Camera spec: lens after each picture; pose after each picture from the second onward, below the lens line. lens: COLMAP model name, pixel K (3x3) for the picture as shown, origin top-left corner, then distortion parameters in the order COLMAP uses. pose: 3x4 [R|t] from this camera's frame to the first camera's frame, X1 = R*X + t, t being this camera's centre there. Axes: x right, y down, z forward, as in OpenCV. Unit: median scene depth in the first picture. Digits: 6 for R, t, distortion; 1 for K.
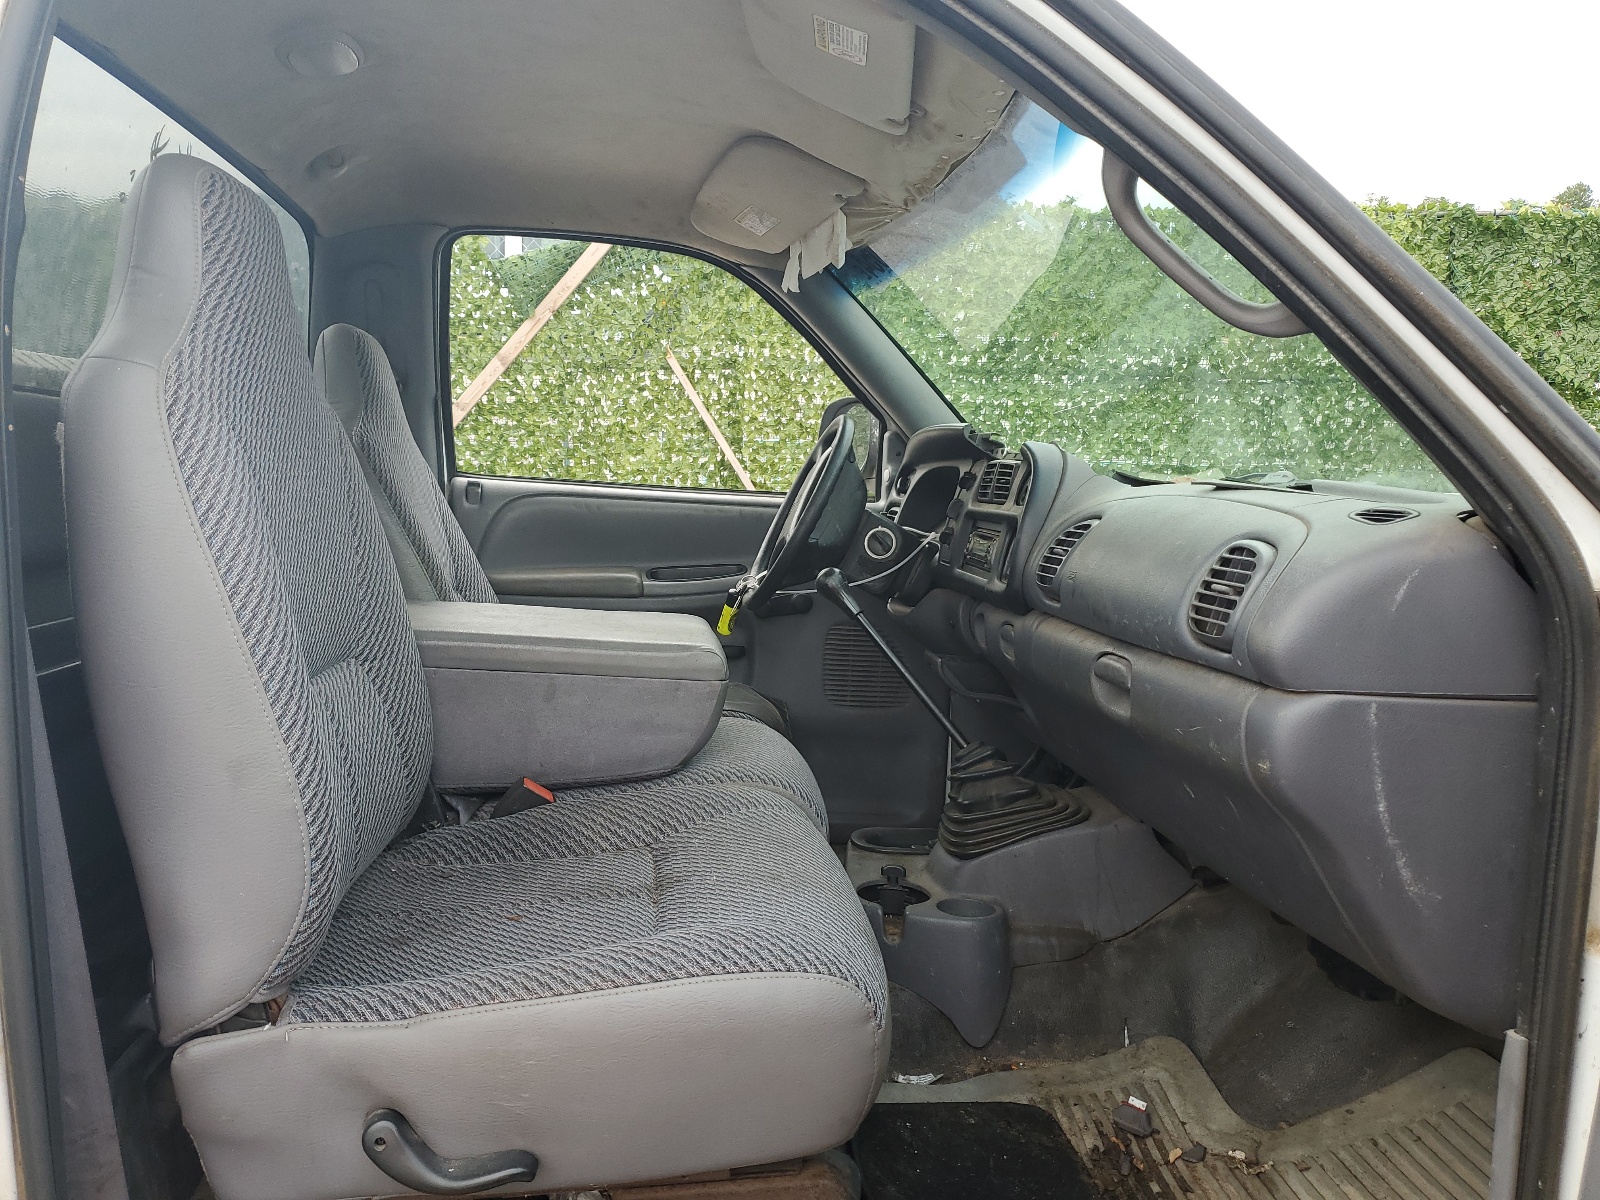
lens RADIAL K [[1287.1, 0, 796.8], [0, 1287.1, 598.1], [0, 0, 1]] dist [0.028627, -0.004901]
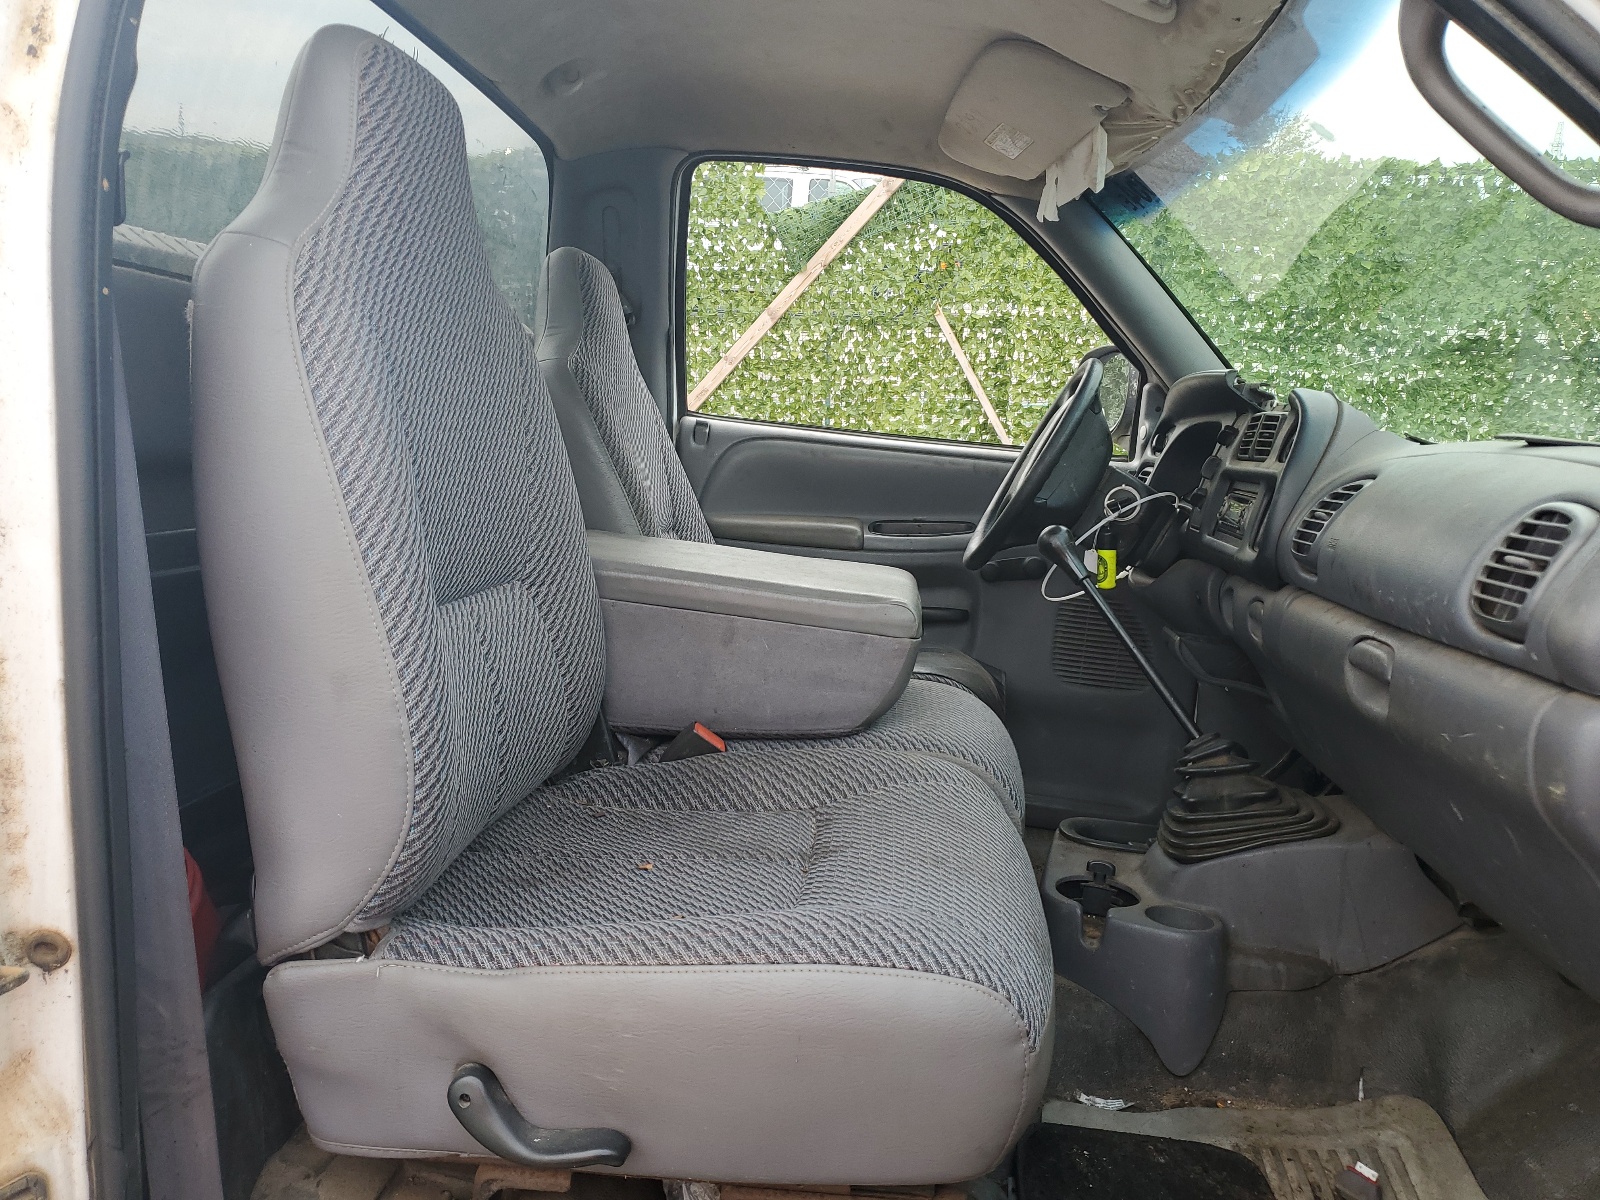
lens RADIAL K [[1287.1, 0, 802.5], [0, 1287.1, 604.8], [0, 0, 1]] dist [0.028627, -0.004901]
pose [[0.977543, 0.071993, -0.198056, 0.042746], [-0.066151, 0.997161, 0.035963, 0.013668], [0.200083, -0.022054, 0.979531, 0.097157]]
